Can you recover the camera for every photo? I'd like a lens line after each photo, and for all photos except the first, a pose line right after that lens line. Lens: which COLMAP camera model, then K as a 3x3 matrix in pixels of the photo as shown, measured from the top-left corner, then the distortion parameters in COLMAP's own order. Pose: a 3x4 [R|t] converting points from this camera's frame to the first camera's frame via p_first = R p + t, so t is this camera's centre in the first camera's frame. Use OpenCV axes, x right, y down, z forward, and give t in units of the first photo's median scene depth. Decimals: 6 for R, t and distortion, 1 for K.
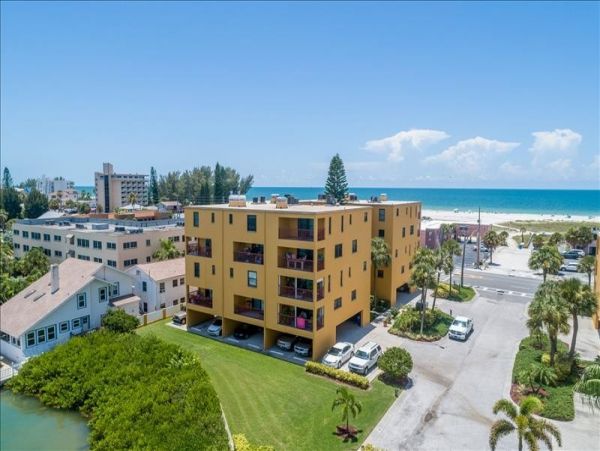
lens RADIAL K [[396.3, 0, 302.2], [0, 396.3, 225.2], [0, 0, 1]] dist [-0.001382, 0.002827]
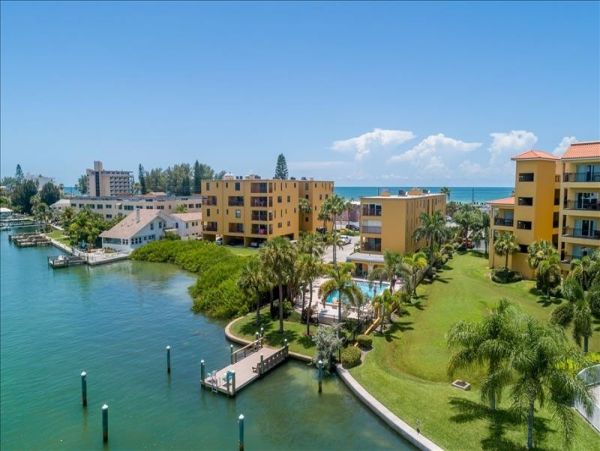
lens RADIAL K [[396.3, 0, 302.2], [0, 396.3, 225.2], [0, 0, 1]] dist [-0.001382, 0.002827]
pose [[0.996440, -0.013639, 0.083198, 0.031749], [0.013570, 0.999907, 0.001395, 0.181830], [-0.083209, -0.000261, 0.996532, -1.002079]]
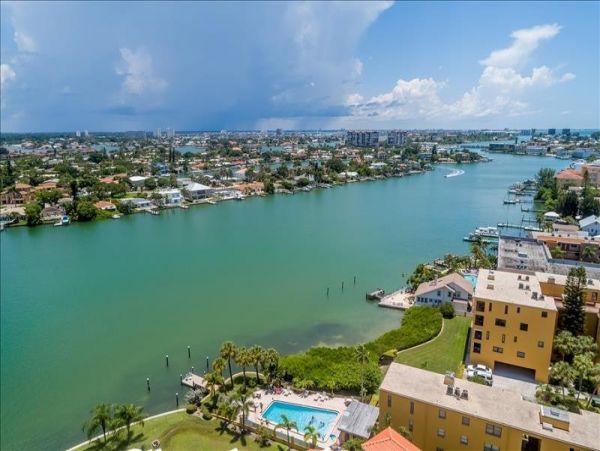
lens RADIAL K [[400.7, 0, 300.0], [0, 400.7, 225.5], [0, 0, 1]] dist [-0.002396, 0.000338]
pose [[0.104431, 0.227201, -0.968232, 1.519636], [-0.087690, 0.971867, 0.218596, -0.626745], [0.990659, 0.062076, 0.121416, -0.144172]]
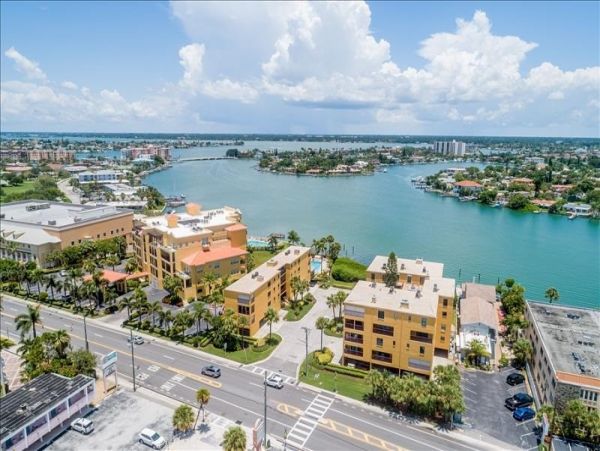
lens RADIAL K [[396.3, 0, 302.2], [0, 396.3, 225.2], [0, 0, 1]] dist [-0.001382, 0.002827]
pose [[-0.979982, 0.030084, -0.196798, 1.054167], [-0.034667, 0.947627, 0.317492, -0.995314], [0.196043, 0.317959, -0.927615, 2.935214]]
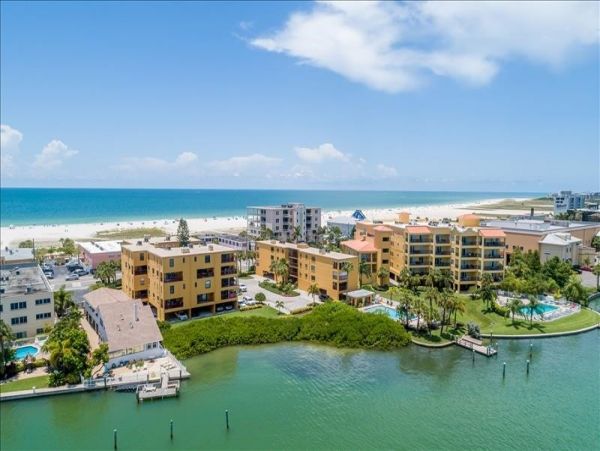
lens RADIAL K [[395.5, 0, 300.0], [0, 395.5, 225.5], [0, 0, 1]] dist [-0.004638, 0.000960]
pose [[0.351128, -0.089477, 0.932042, -1.798373], [0.083905, 0.994426, 0.063857, -0.261779], [-0.932561, 0.055781, 0.356678, -0.250563]]
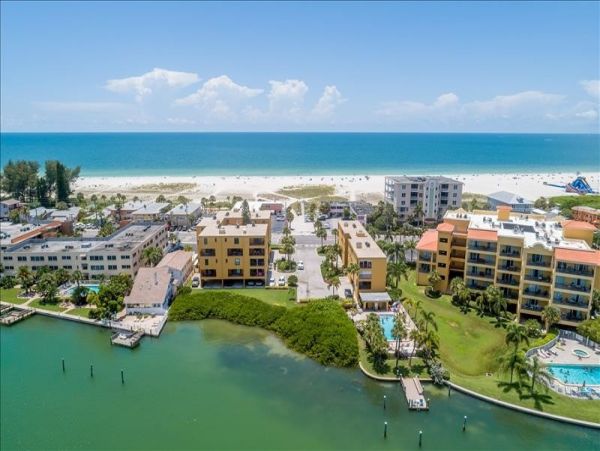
lens RADIAL K [[400.7, 0, 303.2], [0, 400.7, 200.5], [0, 0, 1]] dist [-0.005453, -0.001218]
pose [[0.825158, -0.101196, 0.555764, -1.092516], [0.057785, 0.993784, 0.095159, -0.449223], [-0.561939, -0.046406, 0.825876, -1.279066]]
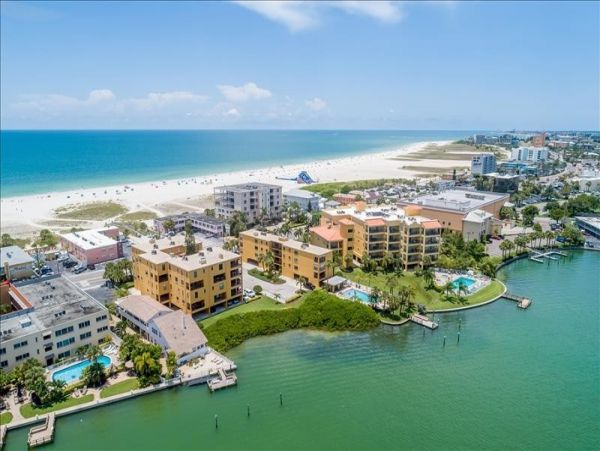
lens RADIAL K [[397.0, 0, 299.1], [0, 397.0, 212.5], [0, 0, 1]] dist [-0.004701, -0.000188]
pose [[0.186880, -0.209289, 0.959830, -2.346156], [0.094292, 0.976353, 0.194533, -0.777613], [-0.977847, 0.054150, 0.202195, -0.097780]]
